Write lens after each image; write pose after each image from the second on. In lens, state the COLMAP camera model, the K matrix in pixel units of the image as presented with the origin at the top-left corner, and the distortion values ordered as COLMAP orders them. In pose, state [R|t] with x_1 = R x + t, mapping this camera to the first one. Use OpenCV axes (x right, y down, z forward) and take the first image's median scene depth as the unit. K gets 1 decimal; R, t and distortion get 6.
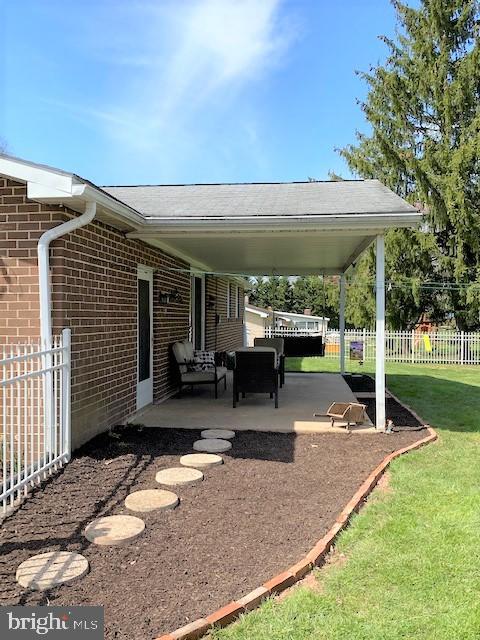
lens RADIAL K [[590.9, 0, 239.3], [0, 590.9, 317.0], [0, 0, 1]] dist [-0.005189, 0.000000]
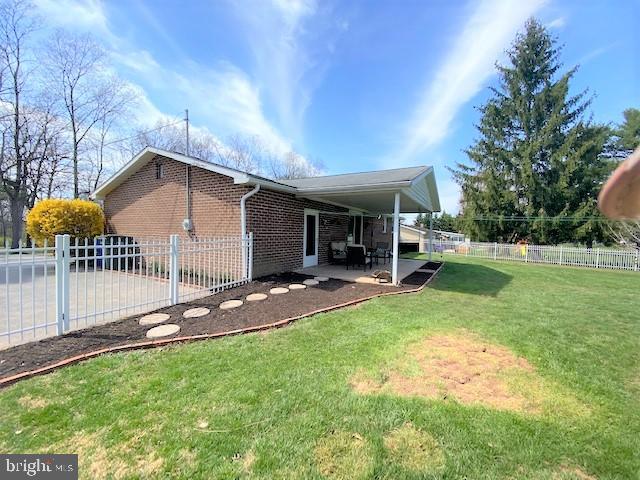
lens RADIAL K [[257.8, 0, 319.9], [0, 257.8, 244.5], [0, 0, 1]] dist [0.002164, -0.000238]
pose [[0.922325, 0.044905, -0.383798, 0.303354], [-0.027534, 0.998337, 0.050637, 0.004721], [0.385434, -0.036137, 0.922028, 0.032501]]
